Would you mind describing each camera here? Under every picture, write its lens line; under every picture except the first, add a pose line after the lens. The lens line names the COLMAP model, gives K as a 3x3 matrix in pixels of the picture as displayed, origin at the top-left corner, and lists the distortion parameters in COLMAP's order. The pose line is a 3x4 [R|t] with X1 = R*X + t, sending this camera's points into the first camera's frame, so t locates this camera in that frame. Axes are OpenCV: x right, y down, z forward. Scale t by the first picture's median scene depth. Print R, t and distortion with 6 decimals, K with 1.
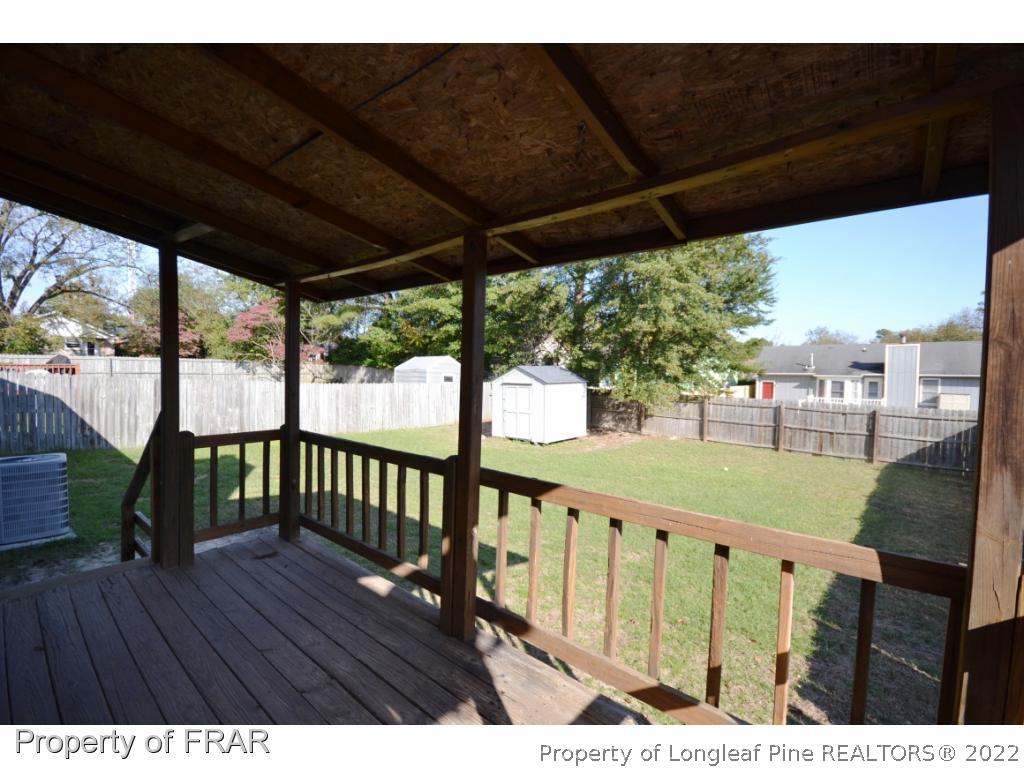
lens RADIAL K [[455.0, 0, 506.5], [0, 455.0, 390.9], [0, 0, 1]] dist [0.001884, -0.005344]
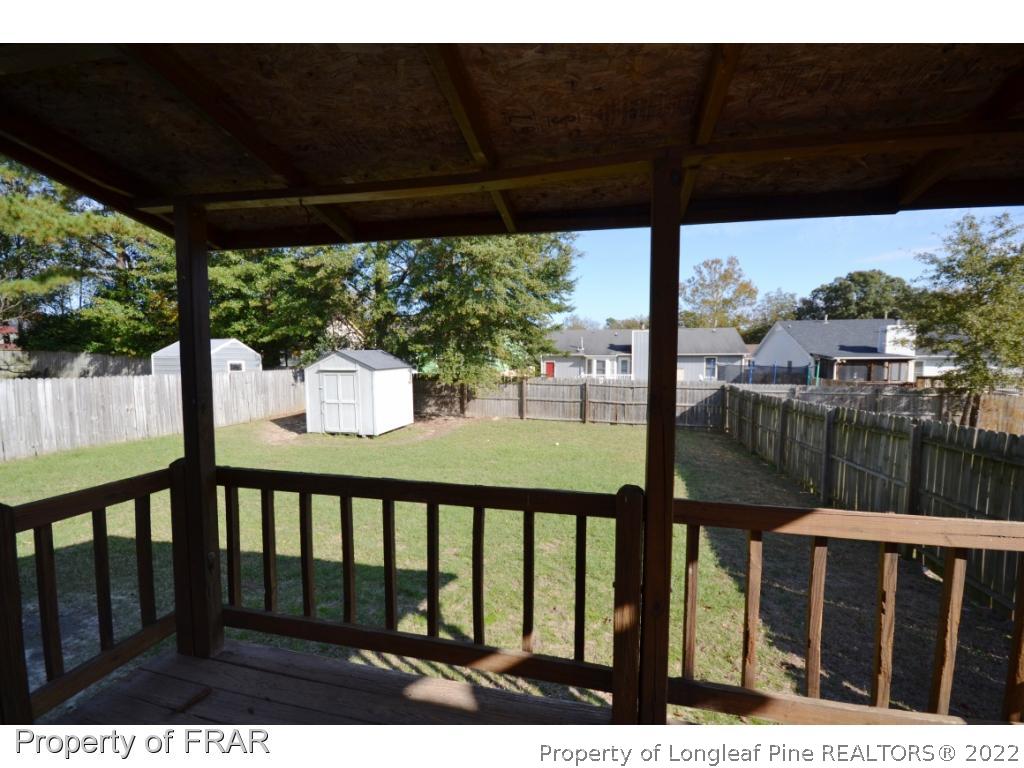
lens RADIAL K [[455.0, 0, 506.5], [0, 455.0, 390.9], [0, 0, 1]] dist [0.001884, -0.005344]
pose [[0.890577, -0.049408, 0.452140, -0.083248], [0.032690, 0.998465, 0.044718, -0.005334], [-0.453655, -0.025045, 0.890825, 0.068268]]
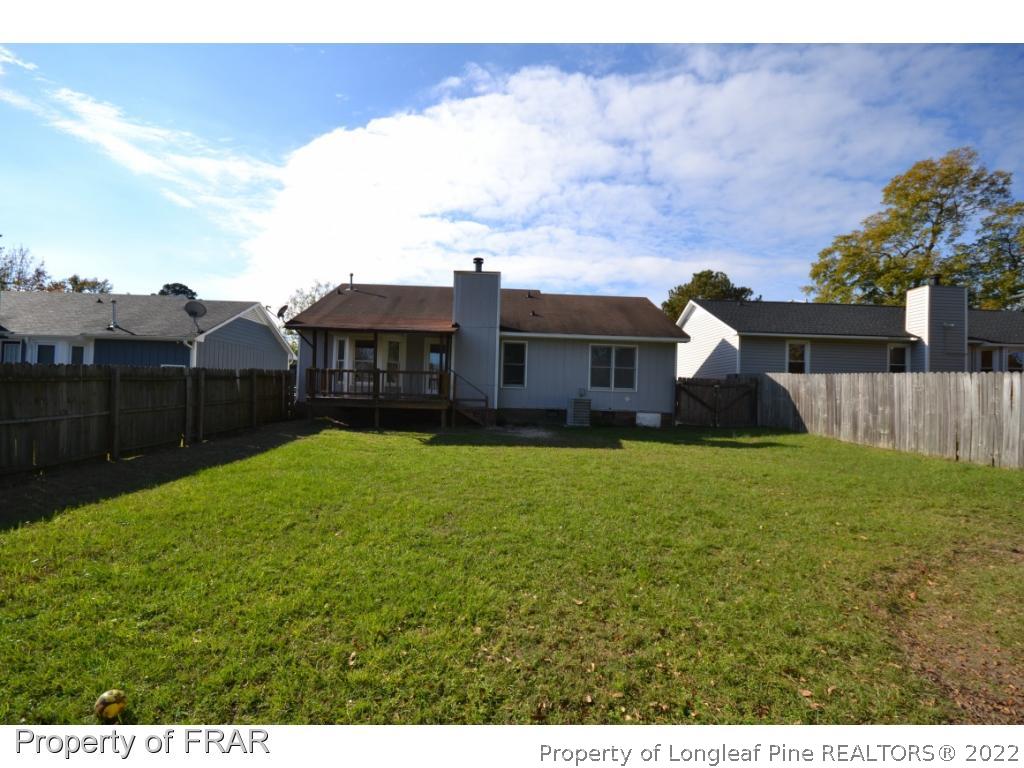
lens RADIAL K [[455.0, 0, 506.5], [0, 455.0, 390.9], [0, 0, 1]] dist [0.001884, -0.005344]
pose [[-0.732454, -0.040165, -0.679631, 0.363788], [-0.064822, 0.997837, 0.010890, 0.035681], [0.677724, 0.052031, -0.733474, 0.911833]]
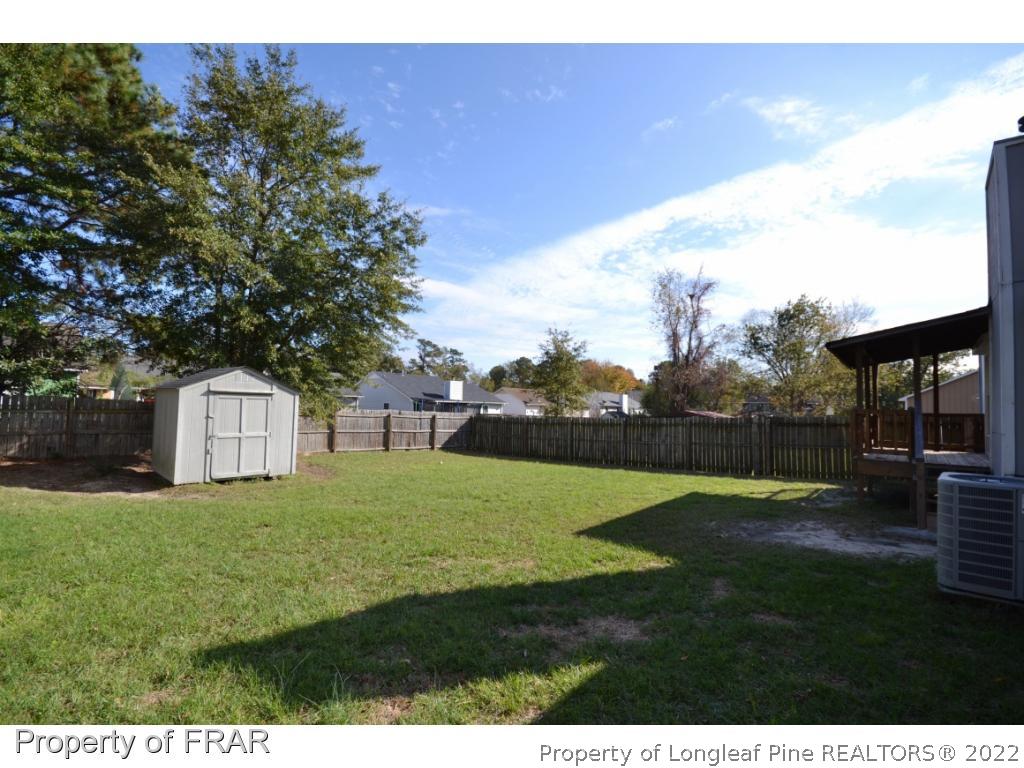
lens RADIAL K [[455.0, 0, 506.5], [0, 455.0, 390.9], [0, 0, 1]] dist [0.001884, -0.005344]
pose [[0.025920, 0.026713, 0.999307, -0.603308], [0.018144, 0.999466, -0.027188, 0.005728], [-0.999499, 0.018836, 0.025422, 0.589297]]
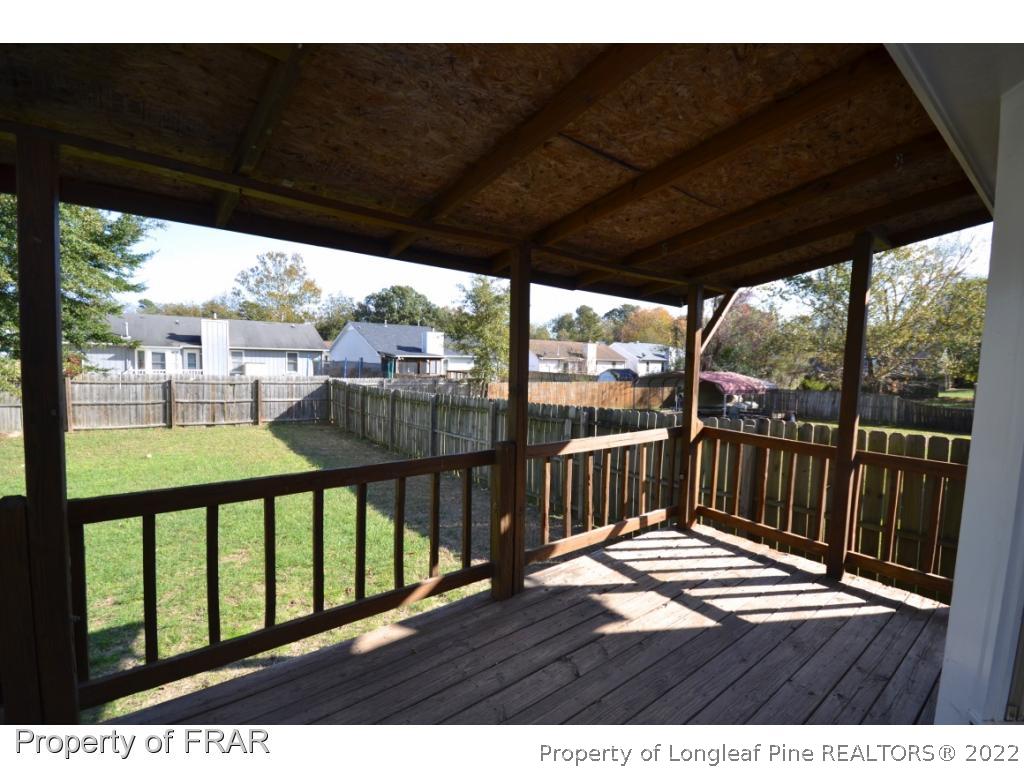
lens RADIAL K [[455.0, 0, 506.5], [0, 455.0, 390.9], [0, 0, 1]] dist [0.001884, -0.005344]
pose [[0.201840, -0.080171, 0.976132, -0.170208], [0.014303, 0.996779, 0.078909, -0.009684], [-0.979314, -0.001965, 0.202336, 0.110485]]
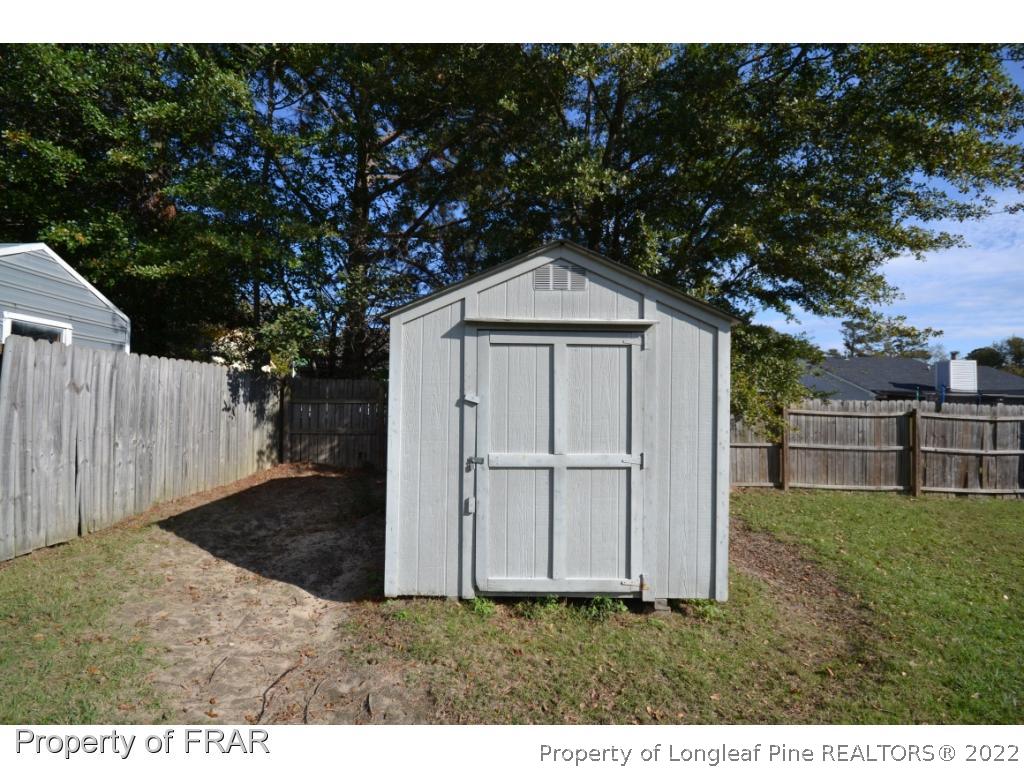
lens RADIAL K [[455.0, 0, 506.5], [0, 455.0, 390.9], [0, 0, 1]] dist [0.001884, -0.005344]
pose [[0.747647, 0.018789, 0.663830, -0.126280], [0.020750, 0.998451, -0.051630, 0.022906], [-0.663772, 0.052375, 0.746099, 0.839767]]
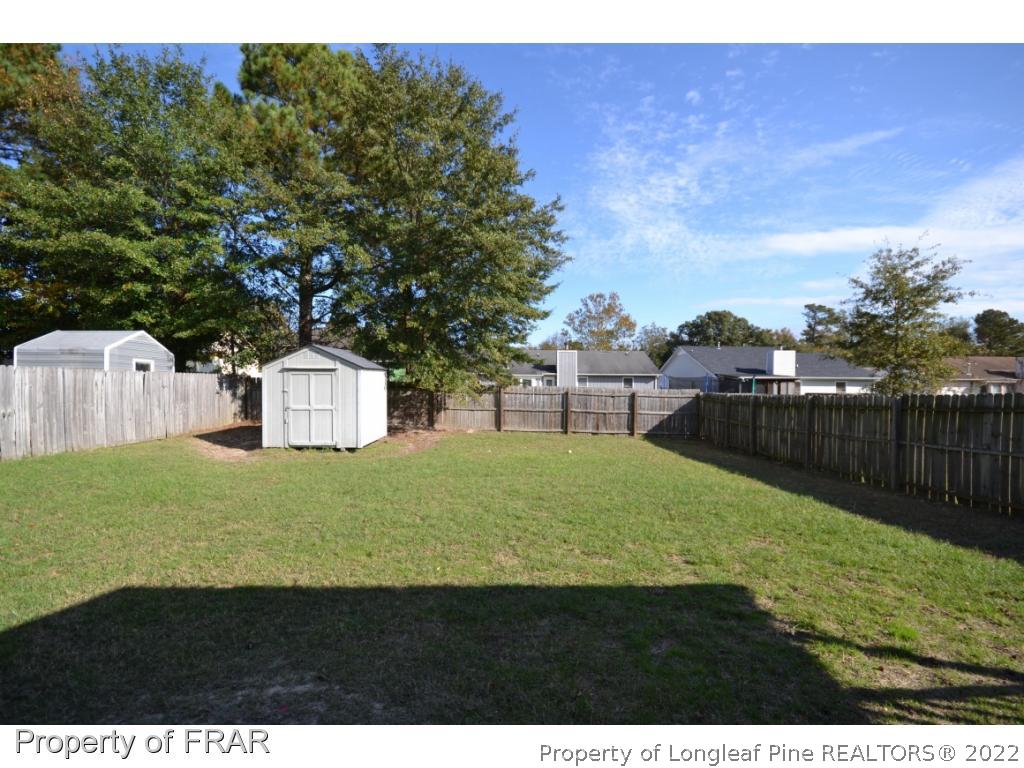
lens RADIAL K [[455.0, 0, 506.5], [0, 455.0, 390.9], [0, 0, 1]] dist [0.001884, -0.005344]
pose [[0.745585, -0.015705, 0.666226, -0.216366], [0.028612, 0.999555, -0.008457, 0.032163], [-0.665796, 0.025368, 0.745702, 0.259129]]
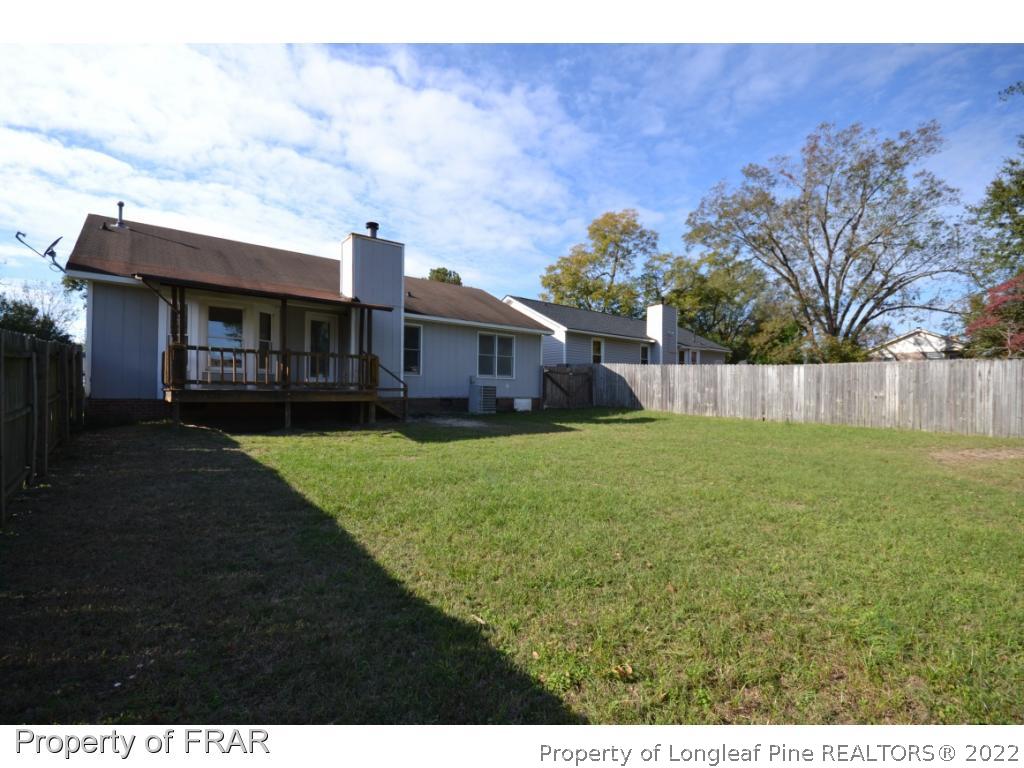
lens RADIAL K [[455.0, 0, 506.5], [0, 455.0, 390.9], [0, 0, 1]] dist [0.001884, -0.005344]
pose [[-0.159772, -0.012944, -0.987069, 0.528436], [-0.051184, 0.998678, -0.004812, 0.063135], [0.985826, 0.049753, -0.160223, 0.534833]]
